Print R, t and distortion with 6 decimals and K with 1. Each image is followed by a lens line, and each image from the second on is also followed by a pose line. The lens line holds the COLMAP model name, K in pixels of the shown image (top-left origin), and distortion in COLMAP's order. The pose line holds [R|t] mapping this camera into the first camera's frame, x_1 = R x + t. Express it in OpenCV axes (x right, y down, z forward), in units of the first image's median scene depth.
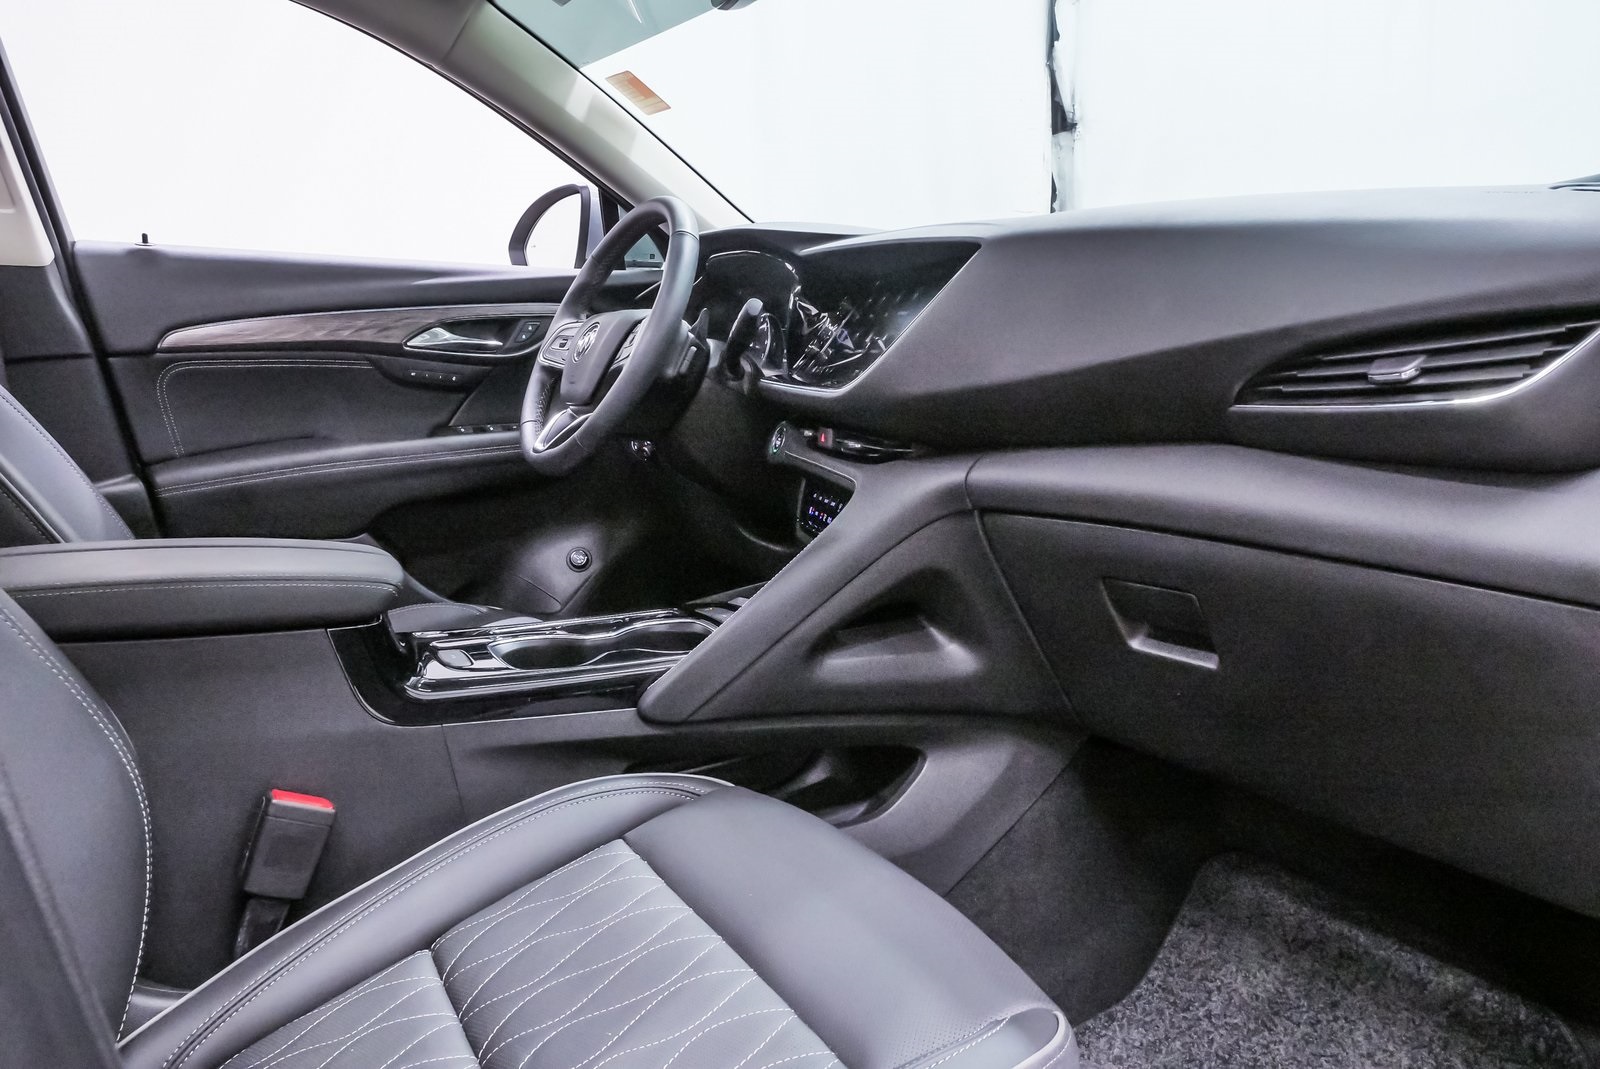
lens RADIAL K [[1163.9, 0, 800.0], [0, 1163.9, 534.5], [0, 0, 1]] dist [-0.038511, 0.008420]
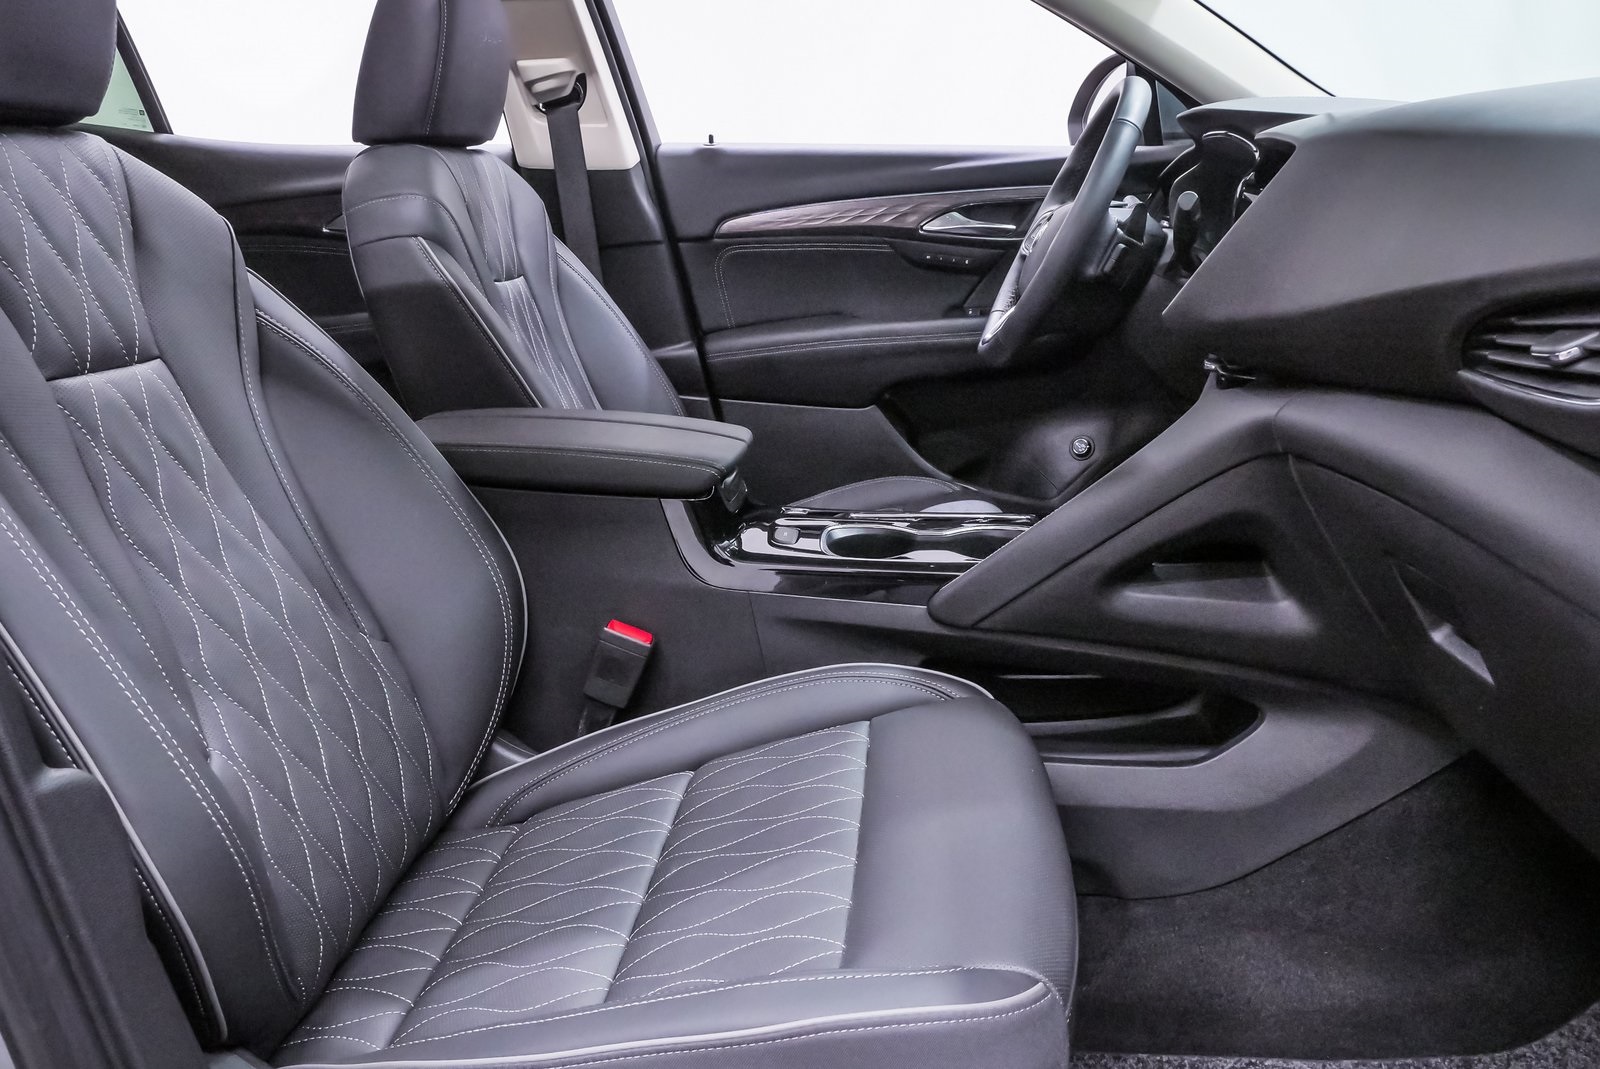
lens RADIAL K [[1203.4, 0, 800.0], [0, 1203.4, 534.5], [0, 0, 1]] dist [-0.051867, 0.028949]
pose [[0.808877, 0.144925, -0.569838, 0.275128], [-0.074972, 0.986659, 0.144512, -0.046646], [0.583179, -0.074170, 0.808951, 0.039702]]
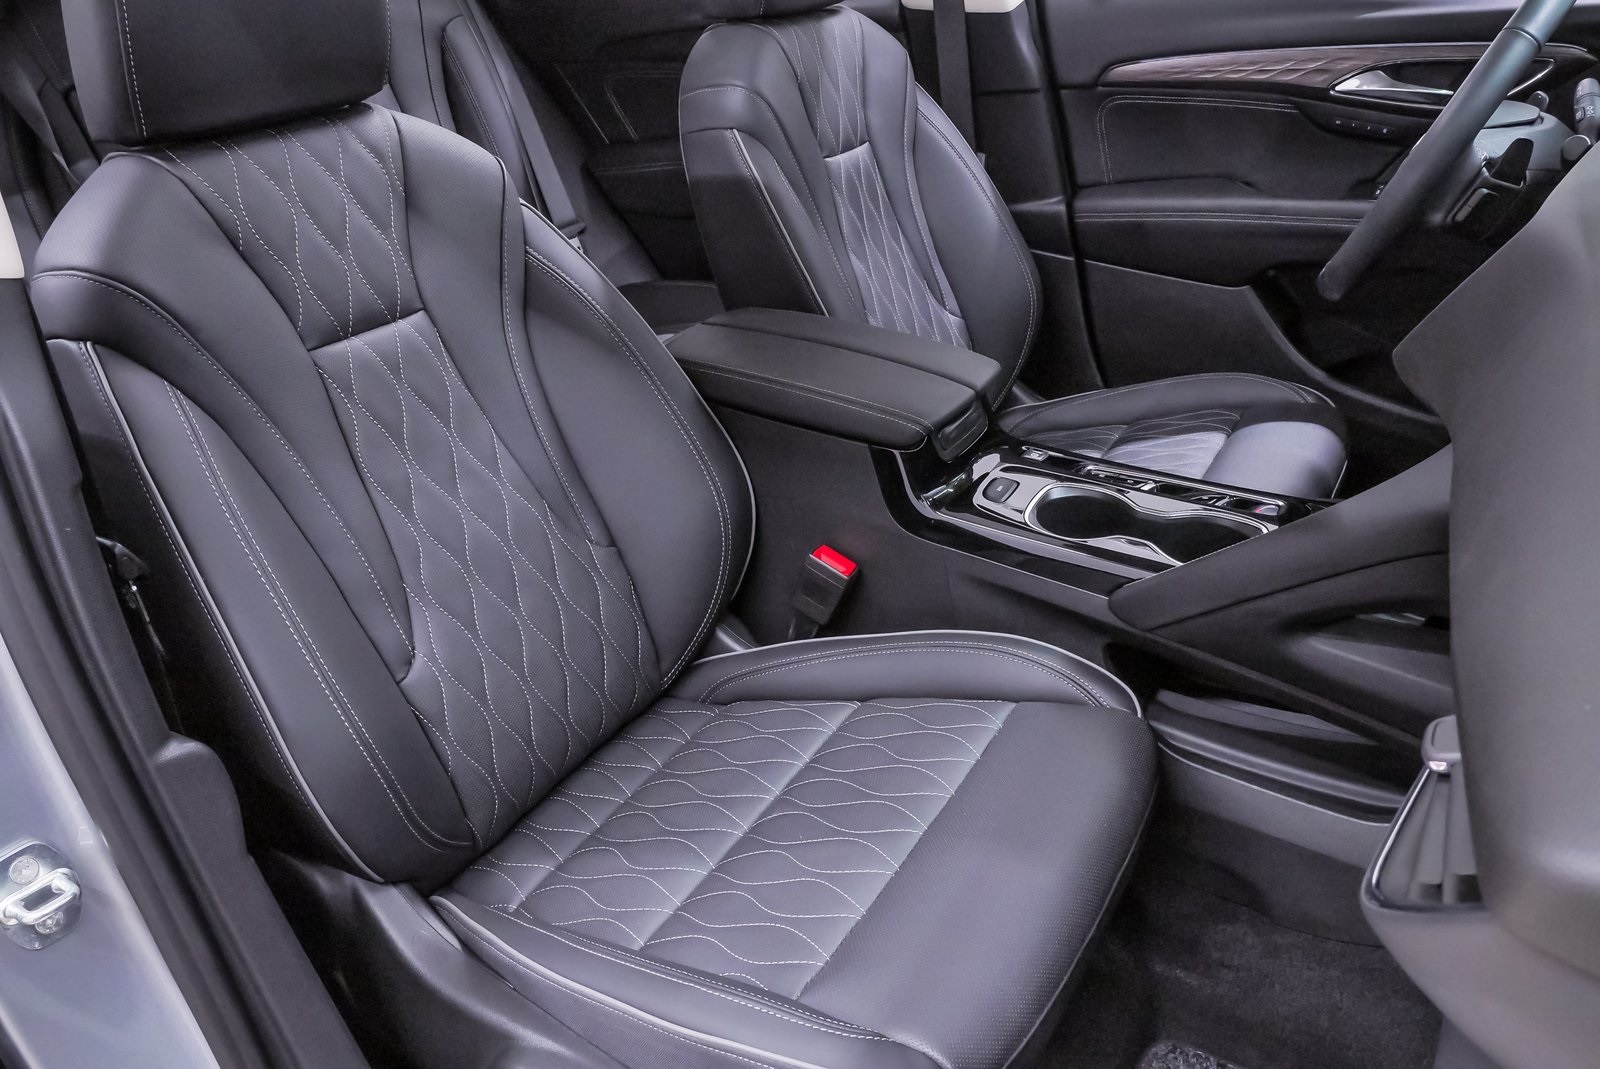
lens RADIAL K [[1163.9, 0, 800.0], [0, 1163.9, 534.5], [0, 0, 1]] dist [-0.038511, 0.008420]
pose [[0.460966, 0.405144, -0.789537, 0.375623], [-0.087479, 0.906114, 0.413890, -0.218452], [0.883096, -0.121721, 0.453129, 0.219649]]
